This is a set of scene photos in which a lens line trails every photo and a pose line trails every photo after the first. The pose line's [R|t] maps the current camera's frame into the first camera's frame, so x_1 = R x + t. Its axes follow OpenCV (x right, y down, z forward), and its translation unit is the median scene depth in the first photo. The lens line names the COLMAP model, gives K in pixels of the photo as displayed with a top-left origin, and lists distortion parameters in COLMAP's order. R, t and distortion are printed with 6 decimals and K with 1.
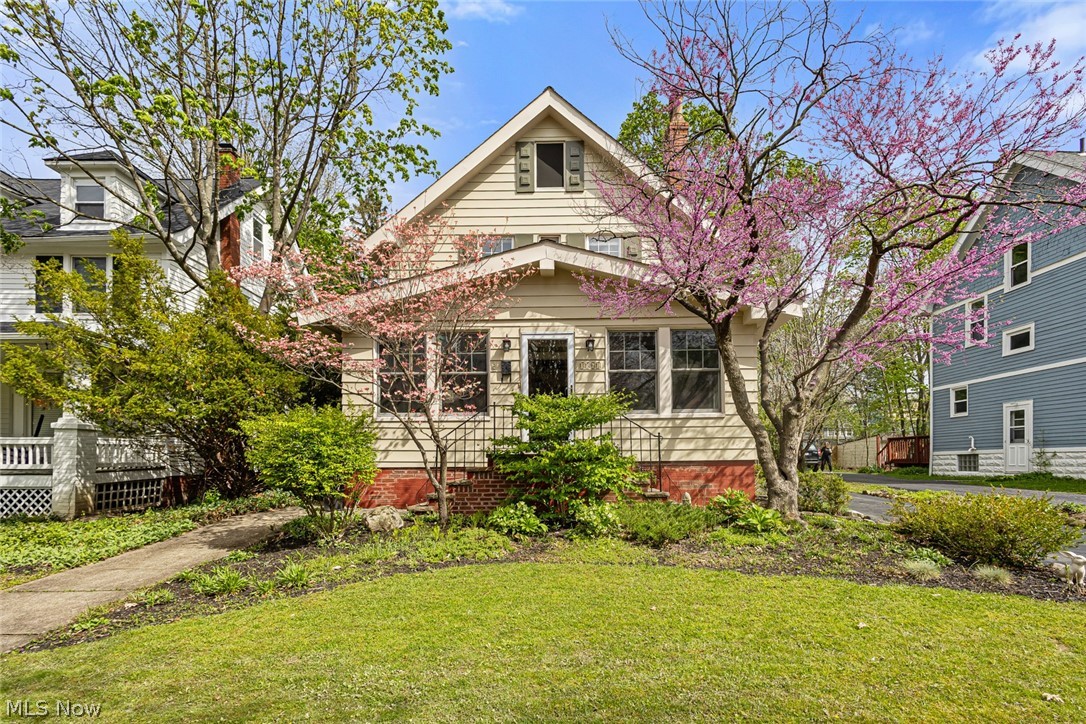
lens RADIAL K [[529.2, 0, 543.0], [0, 529.2, 393.2], [0, 0, 1]] dist [0.000625, -0.000048]
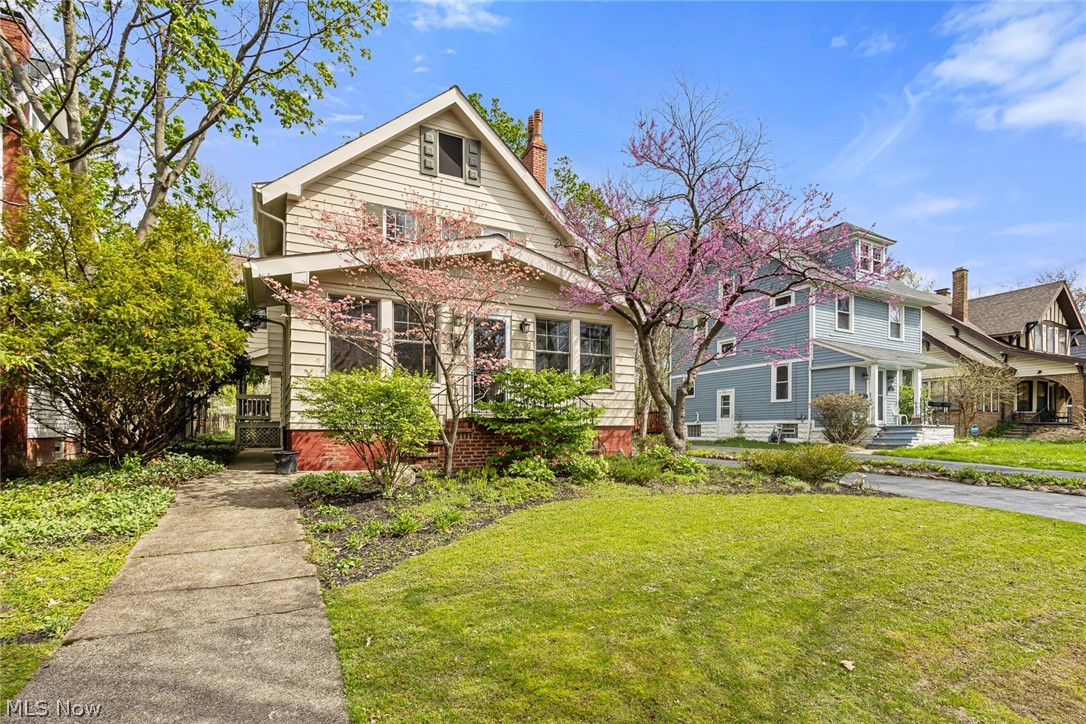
lens RADIAL K [[513.1, 0, 555.2], [0, 513.1, 353.8], [0, 0, 1]] dist [-0.001246, -0.001740]
pose [[0.875805, 0.076574, 0.476551, -0.392010], [-0.065970, 0.997060, -0.038971, 0.007710], [-0.478135, 0.002693, 0.878282, -0.049076]]
